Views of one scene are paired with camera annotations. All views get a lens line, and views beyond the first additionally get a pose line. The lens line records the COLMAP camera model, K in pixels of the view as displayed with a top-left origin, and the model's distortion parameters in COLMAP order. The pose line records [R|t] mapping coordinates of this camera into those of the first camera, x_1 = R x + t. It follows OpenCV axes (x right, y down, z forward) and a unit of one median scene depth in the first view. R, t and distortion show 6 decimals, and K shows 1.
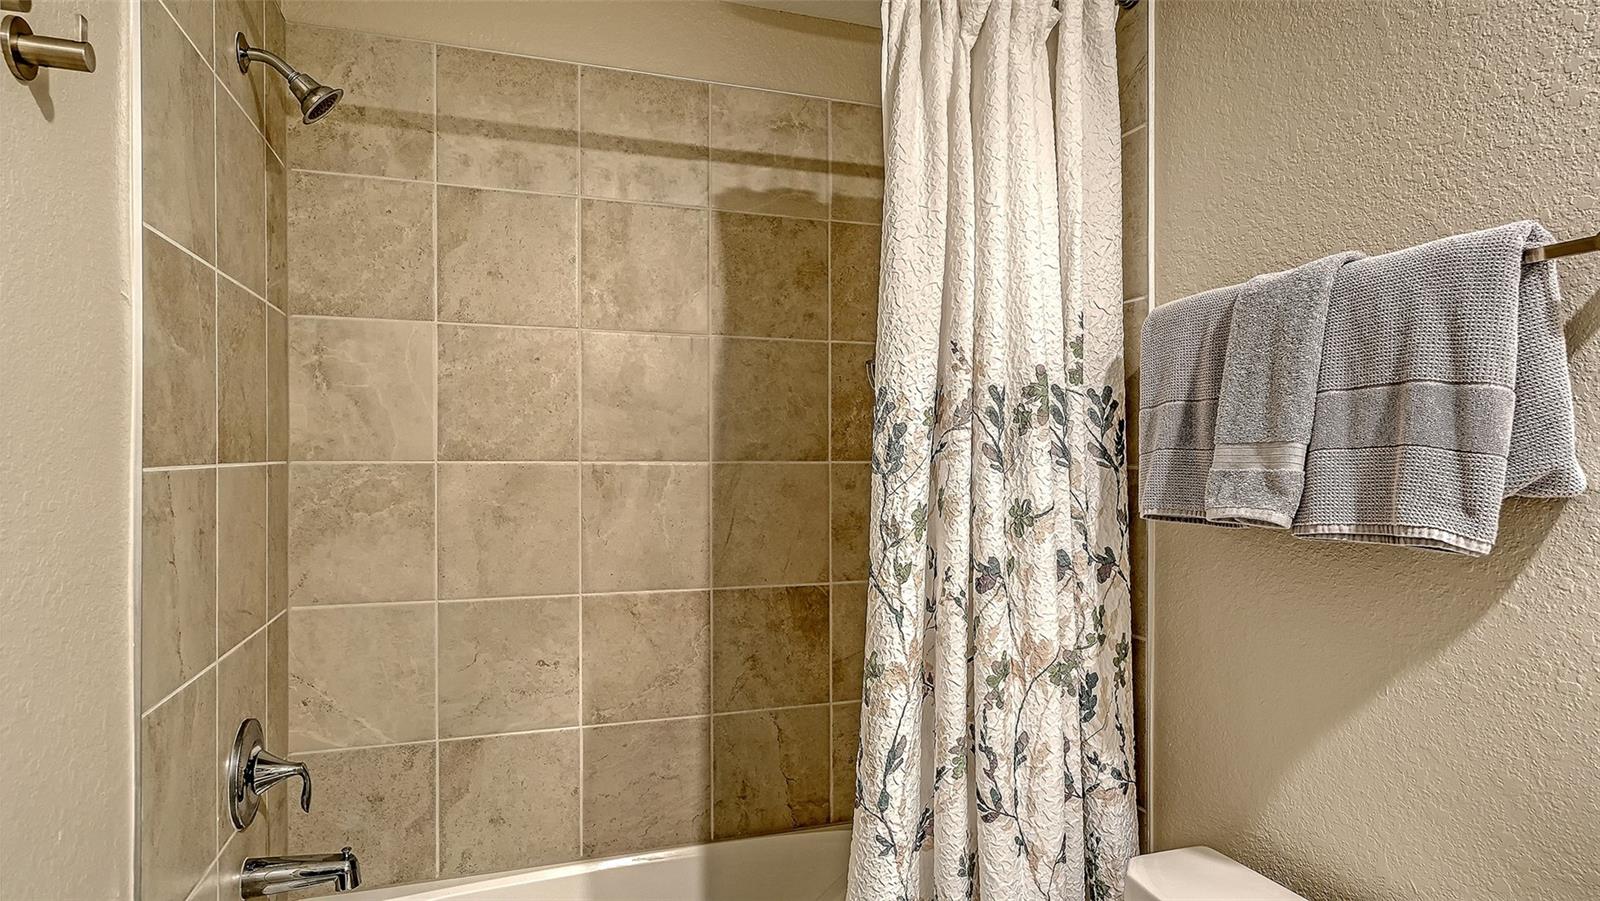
lens RADIAL K [[878.0, 0, 786.7], [0, 878.0, 450.4], [0, 0, 1]] dist [0.005720, -0.003156]
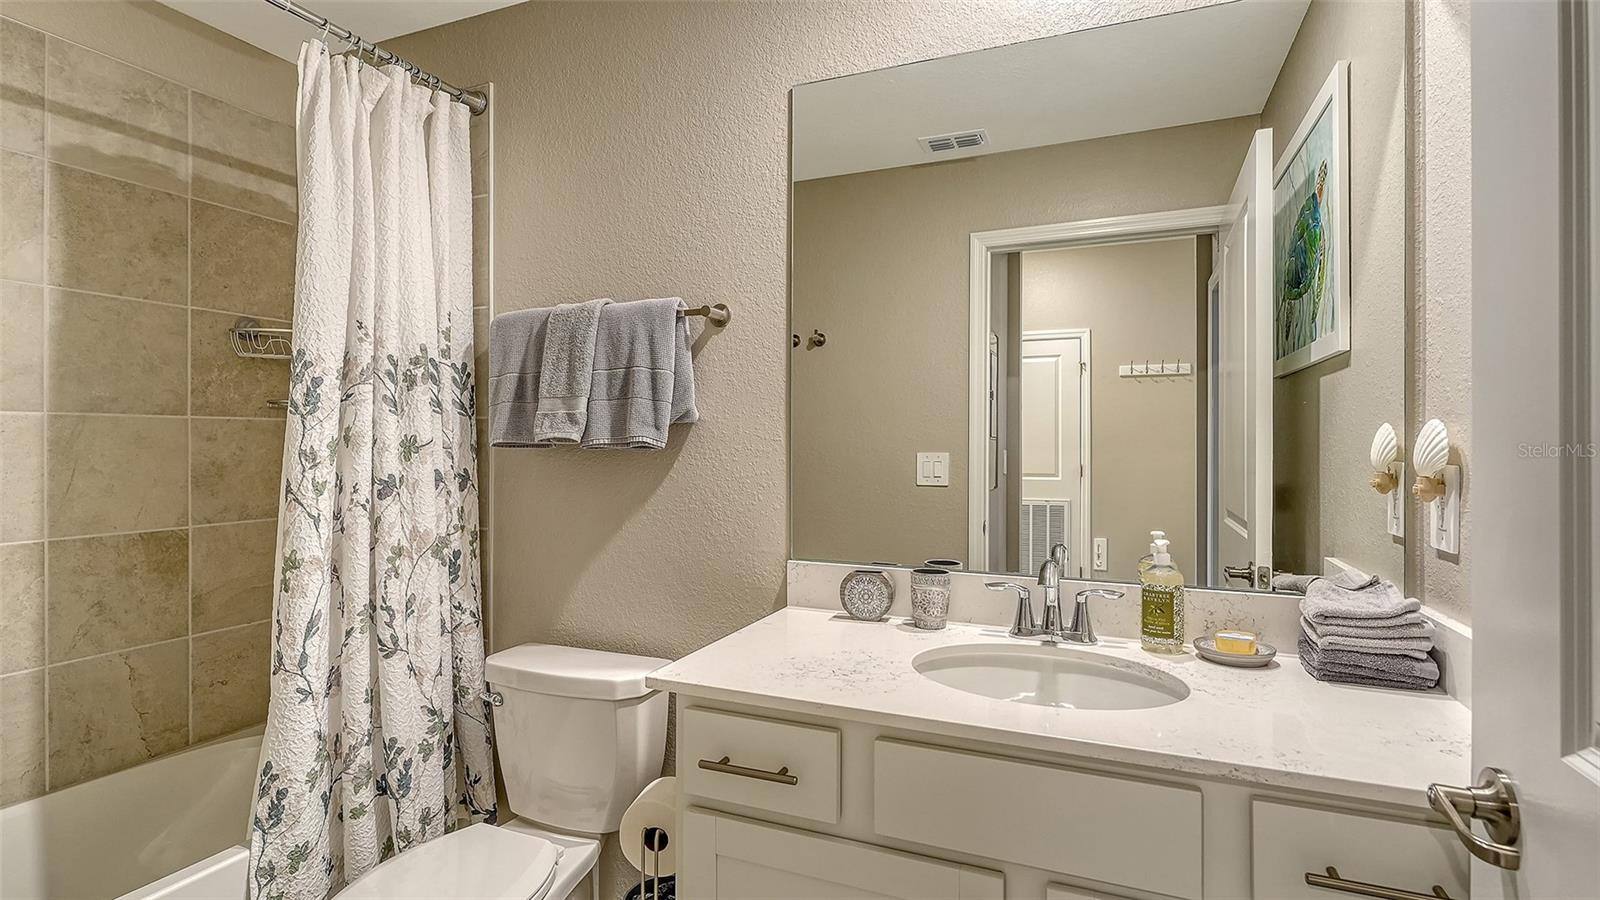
lens RADIAL K [[724.0, 0, 806.0], [0, 724.0, 440.0], [0, 0, 1]] dist [-0.003900, -0.000500]
pose [[0.646055, -0.006877, 0.763260, -0.224048], [-0.000873, 0.999952, 0.009749, 0.052125], [-0.763290, -0.006965, 0.646018, -0.277020]]
